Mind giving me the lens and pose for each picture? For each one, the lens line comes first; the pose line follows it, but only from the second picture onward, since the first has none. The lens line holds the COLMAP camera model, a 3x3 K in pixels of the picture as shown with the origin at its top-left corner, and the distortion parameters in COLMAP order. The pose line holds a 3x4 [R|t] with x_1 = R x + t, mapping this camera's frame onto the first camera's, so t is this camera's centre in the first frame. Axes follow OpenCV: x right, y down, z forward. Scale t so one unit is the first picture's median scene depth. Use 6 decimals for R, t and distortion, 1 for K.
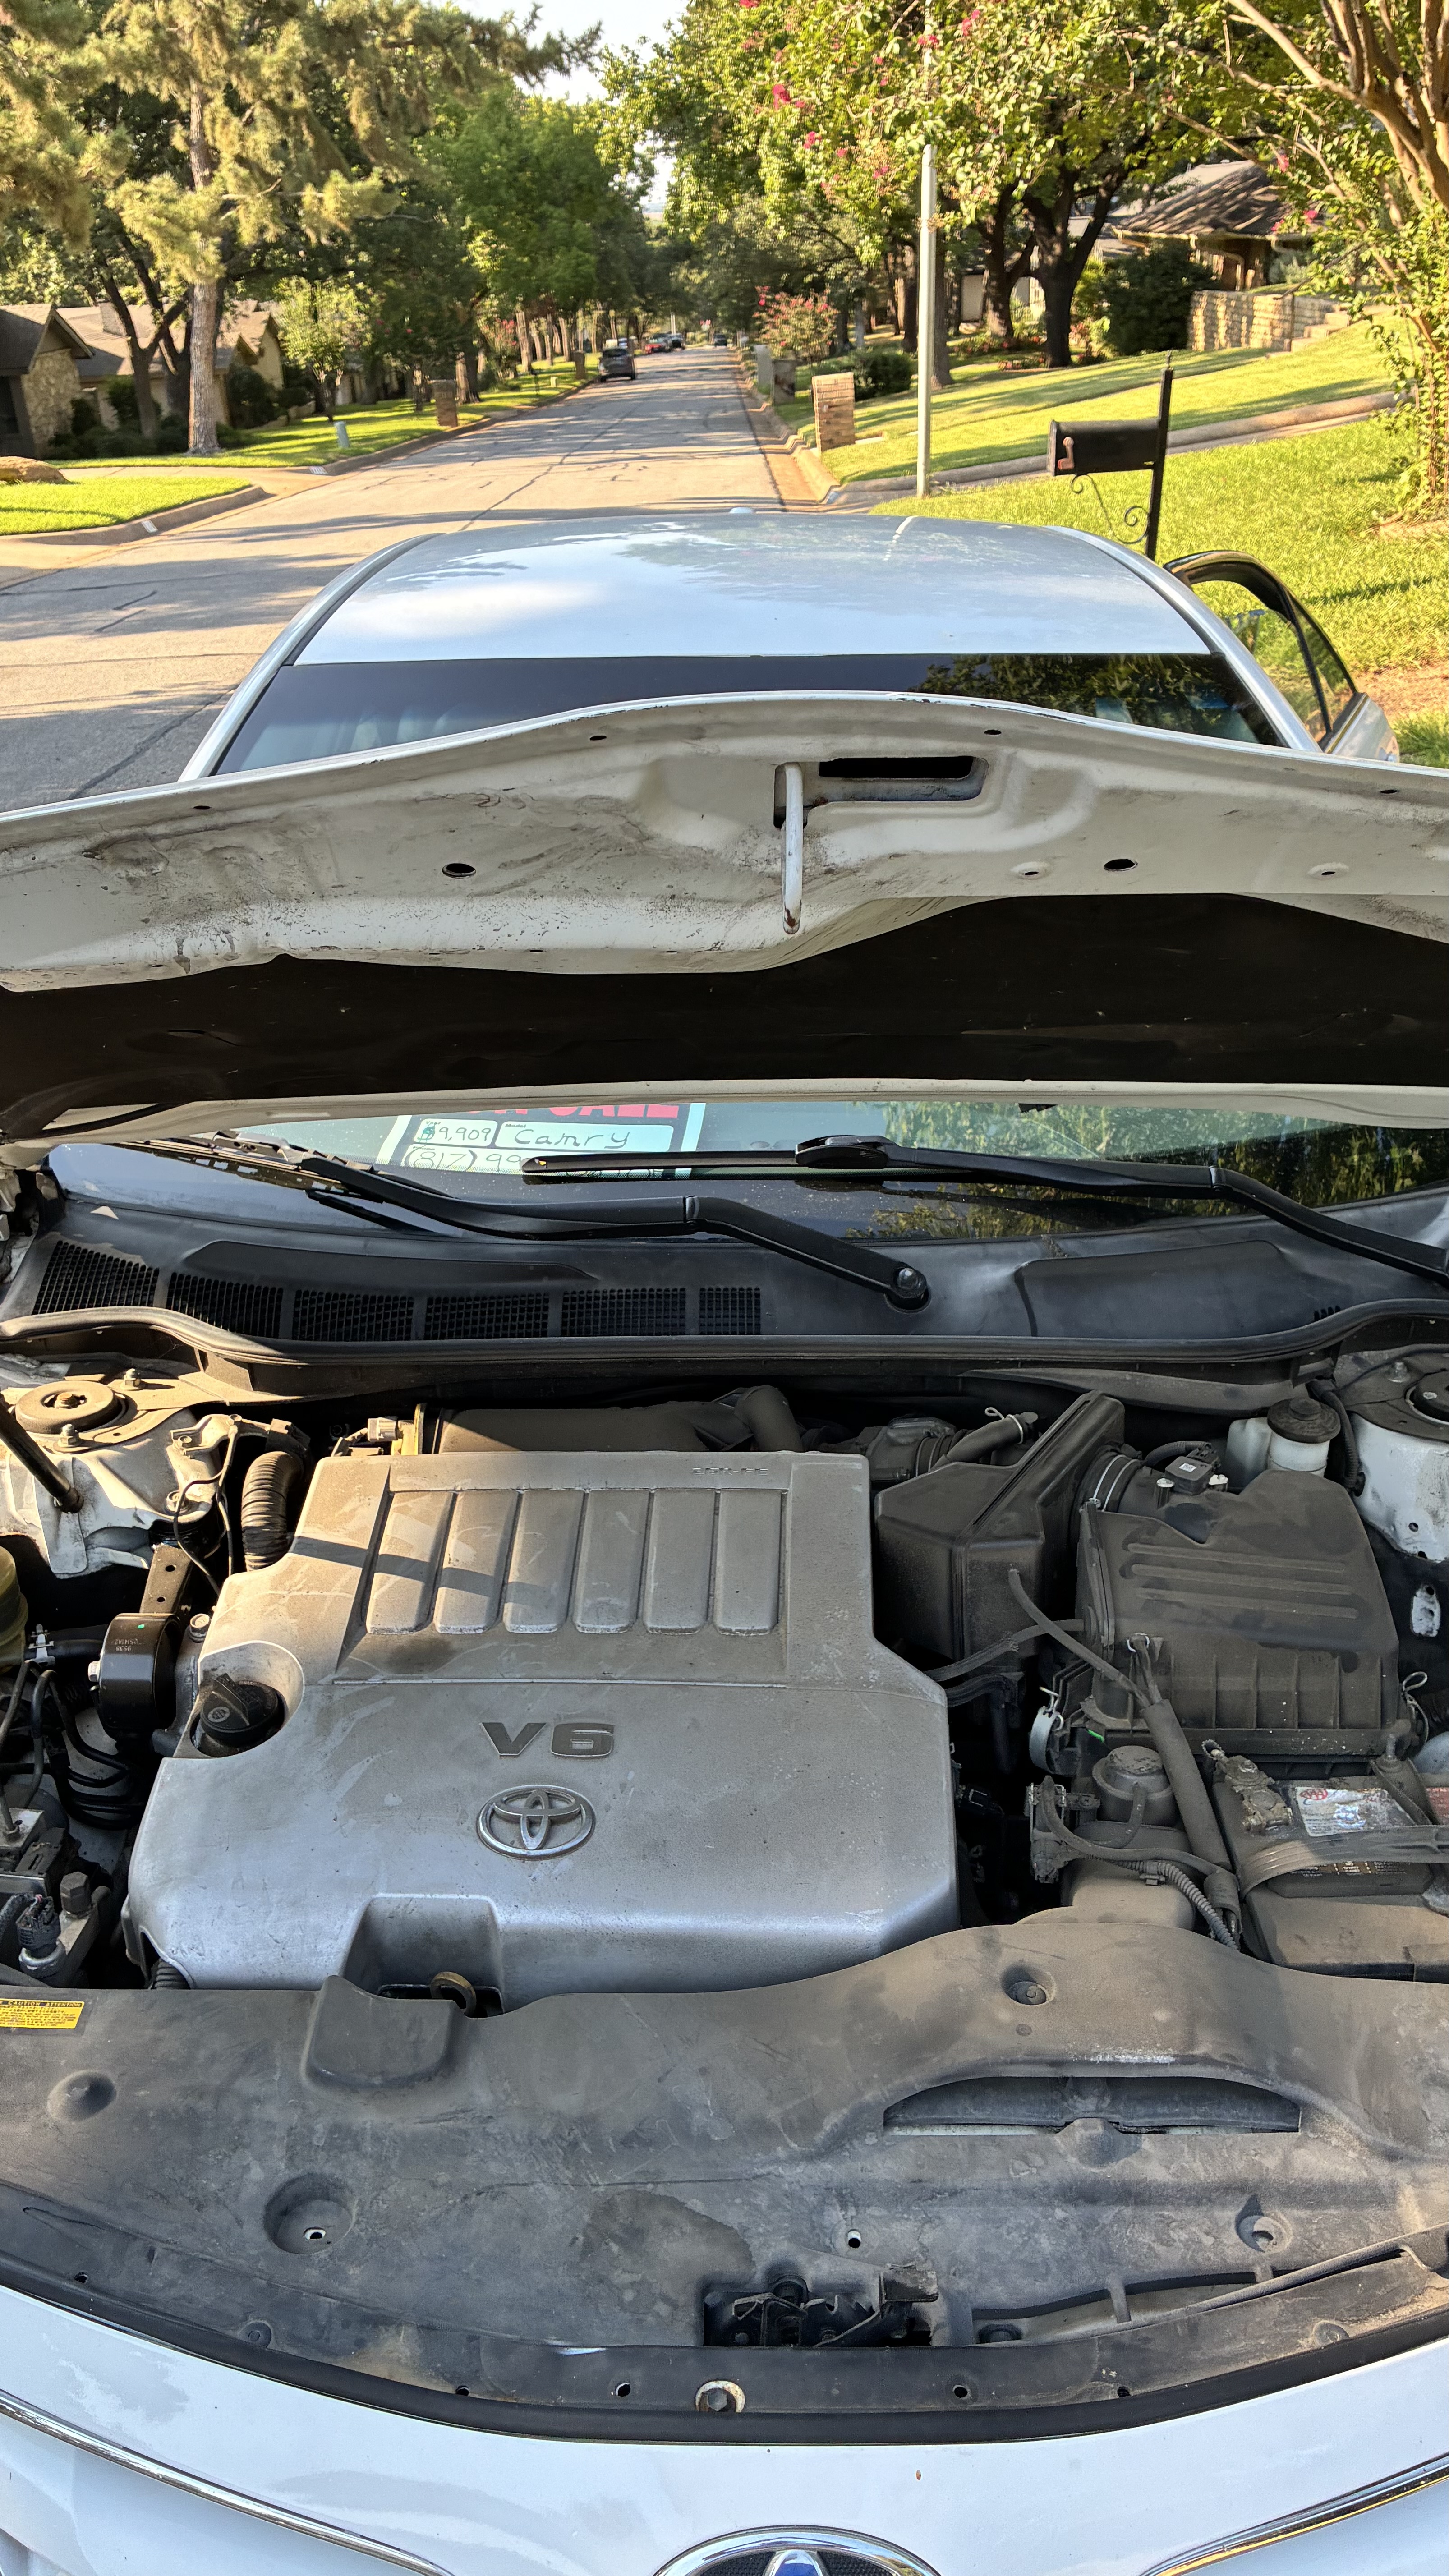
lens RADIAL K [[1997.0, 0, 720.2], [0, 1997.0, 1291.1], [0, 0, 1]] dist [0.036903, -0.044956]
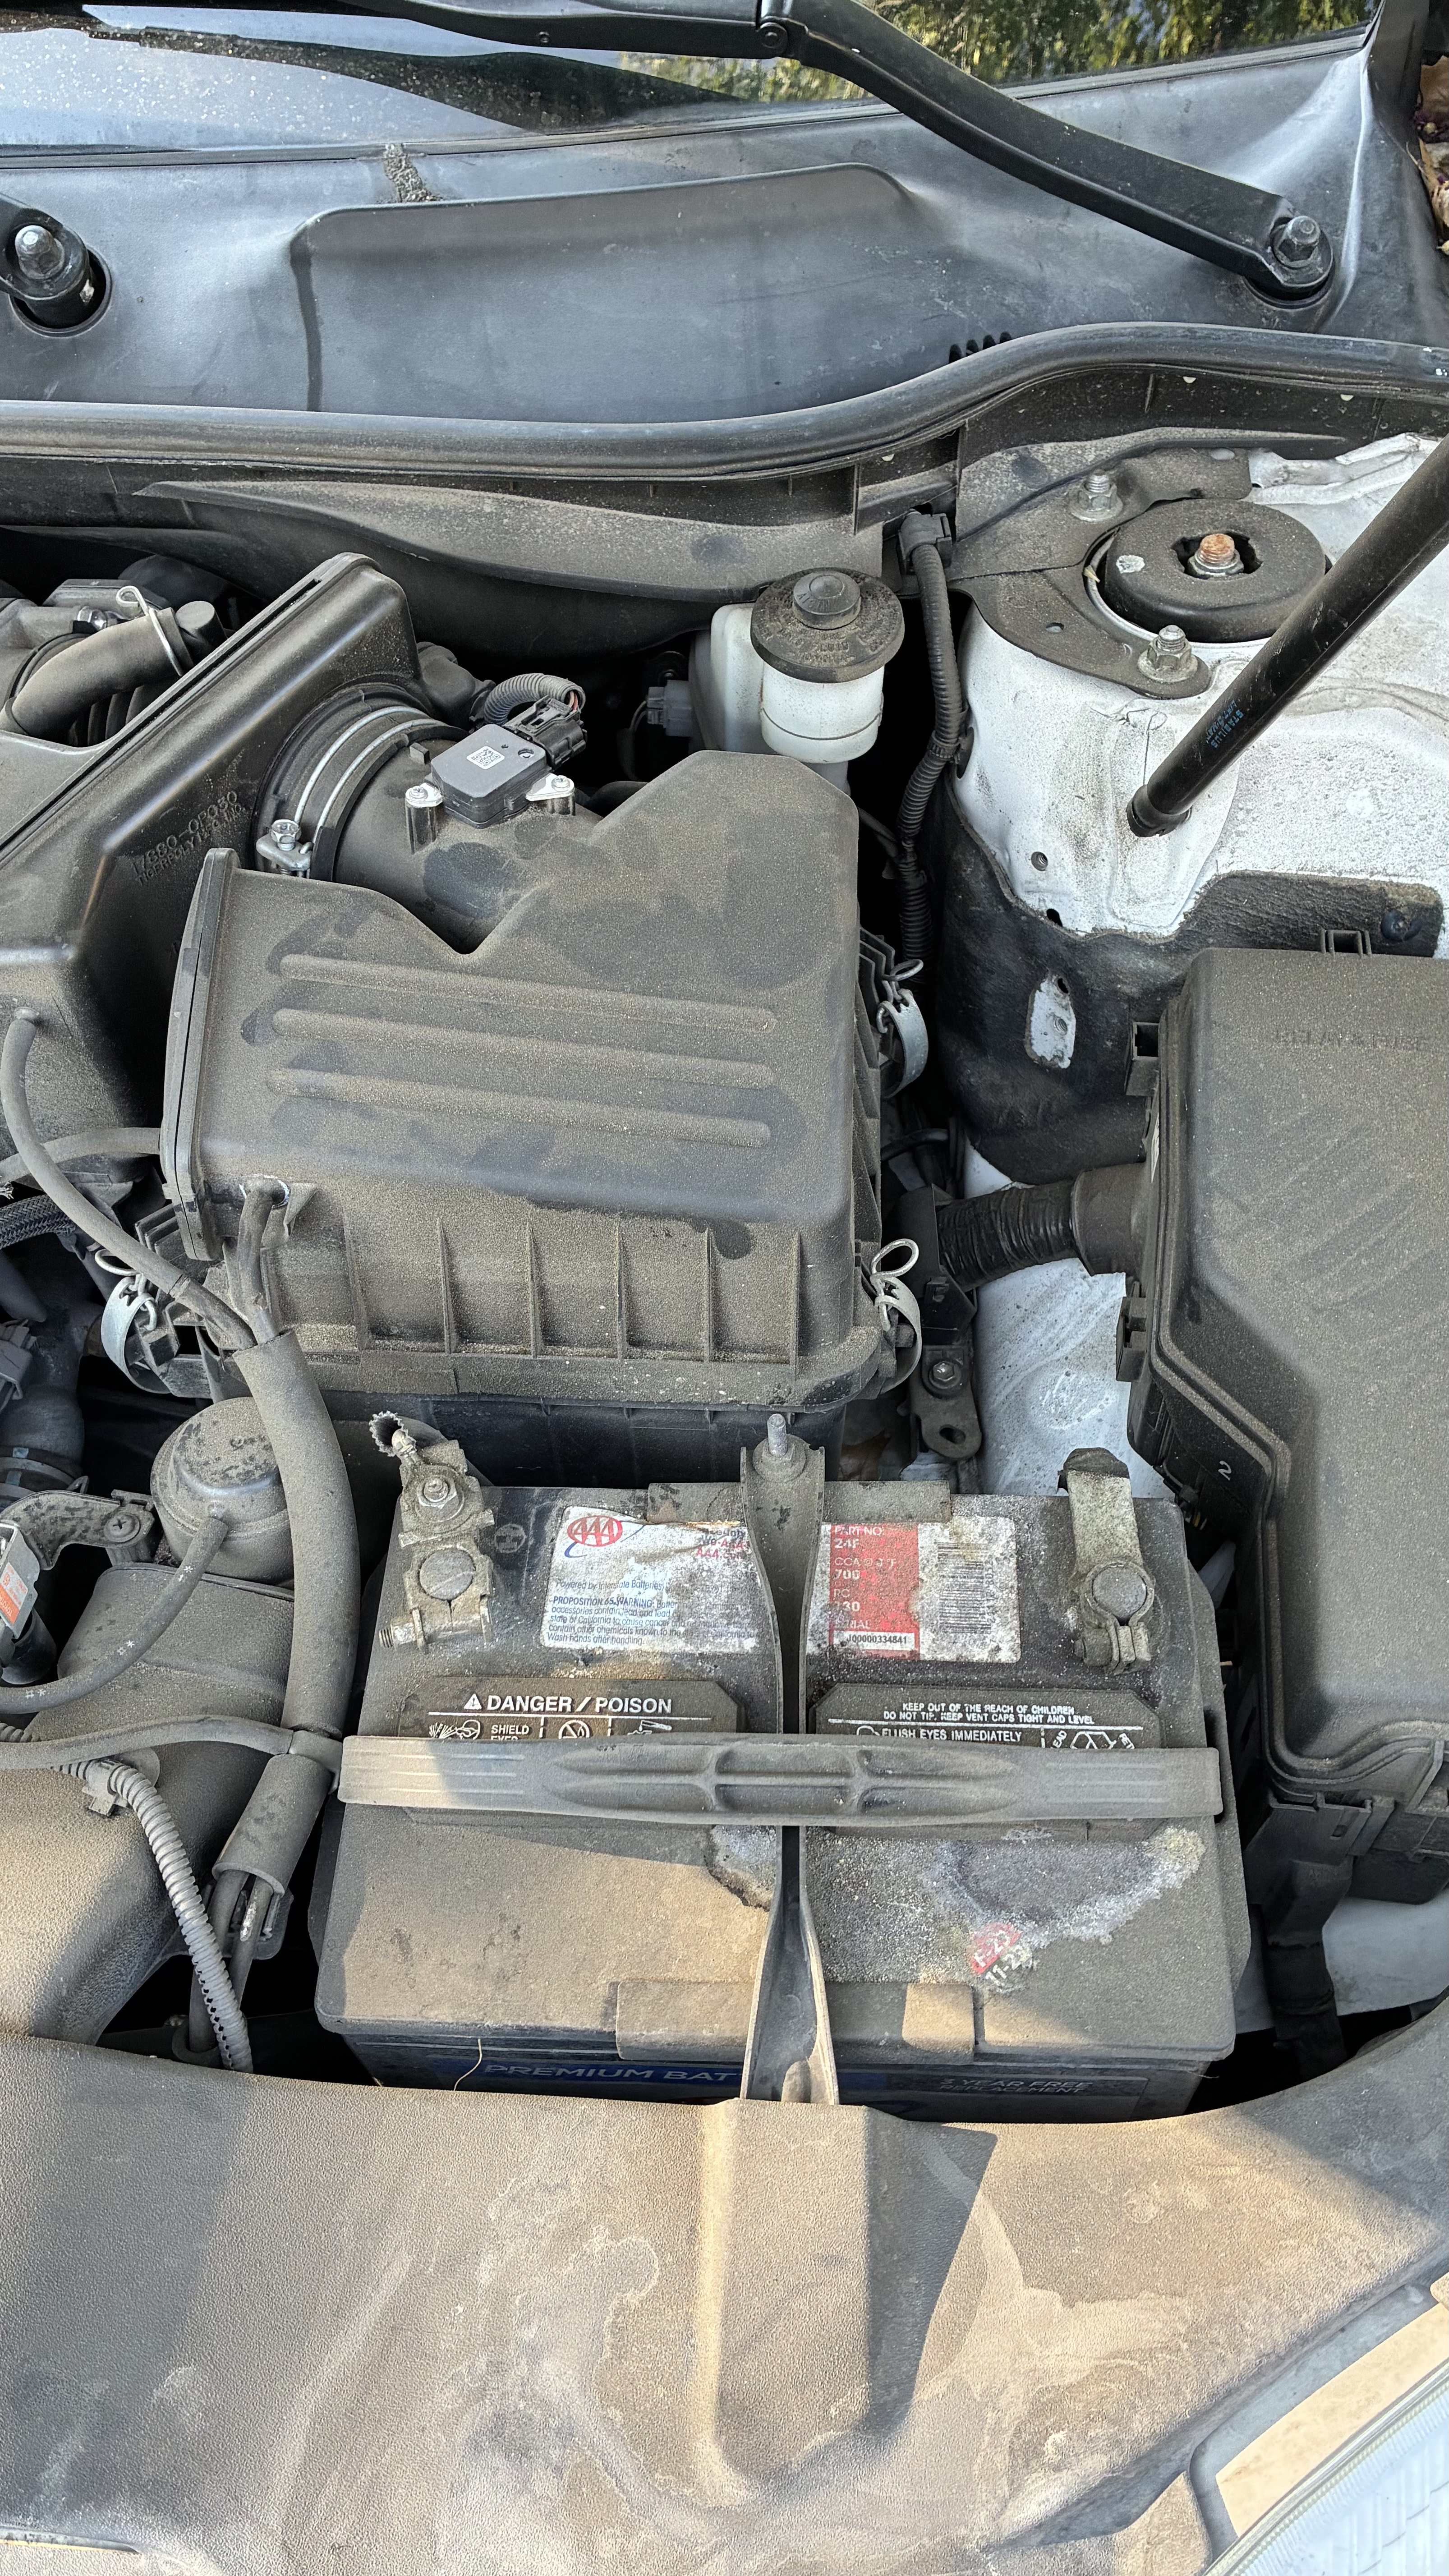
lens RADIAL K [[1997.0, 0, 696.1], [0, 1997.0, 1265.7], [0, 0, 1]] dist [0.036903, -0.044956]
pose [[0.998164, 0.039572, -0.045854, 0.303963], [-0.013376, 0.882385, 0.470339, -0.022737], [0.059073, -0.468862, 0.881294, 0.553044]]
